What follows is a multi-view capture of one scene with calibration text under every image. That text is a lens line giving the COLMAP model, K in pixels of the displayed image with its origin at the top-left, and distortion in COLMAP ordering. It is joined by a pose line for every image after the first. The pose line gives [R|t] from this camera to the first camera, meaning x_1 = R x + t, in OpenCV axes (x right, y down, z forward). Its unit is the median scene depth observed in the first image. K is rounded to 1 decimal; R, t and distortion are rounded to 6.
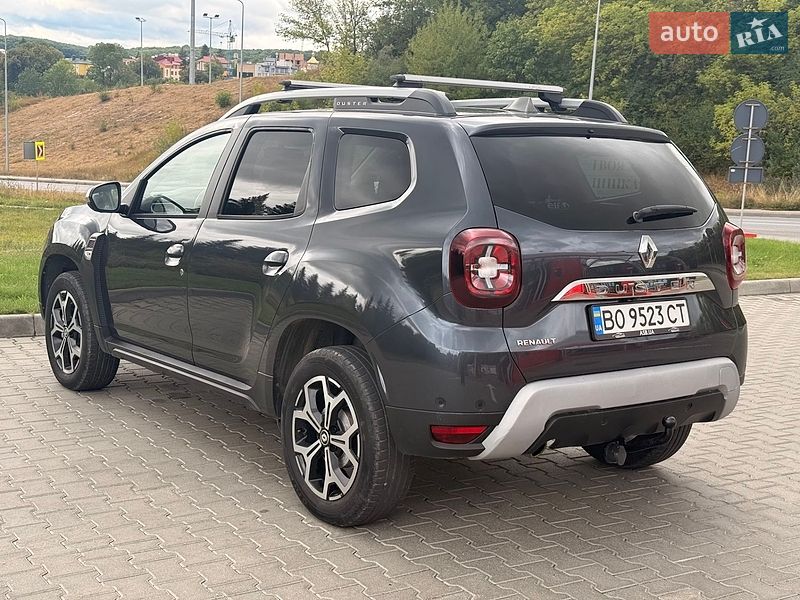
lens RADIAL K [[1139.0, 0, 407.0], [0, 1139.0, 324.0], [0, 0, 1]] dist [0.128241, 0.000000]
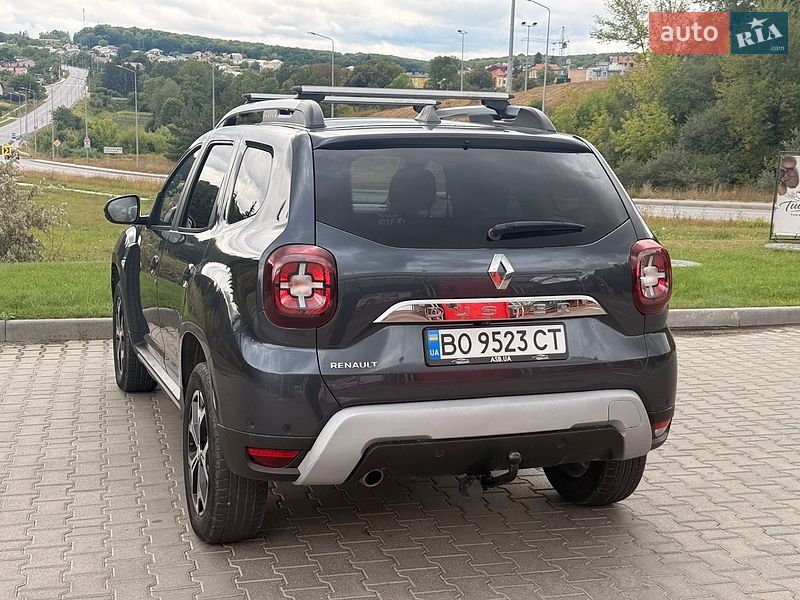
lens RADIAL K [[1139.0, 0, 399.7], [0, 1139.0, 319.0], [0, 0, 1]] dist [0.128241, 0.000000]
pose [[0.955915, 0.028543, -0.292252, 0.379160], [-0.031090, 0.999508, -0.004071, -0.017702], [0.291992, 0.012978, 0.956333, 0.092802]]
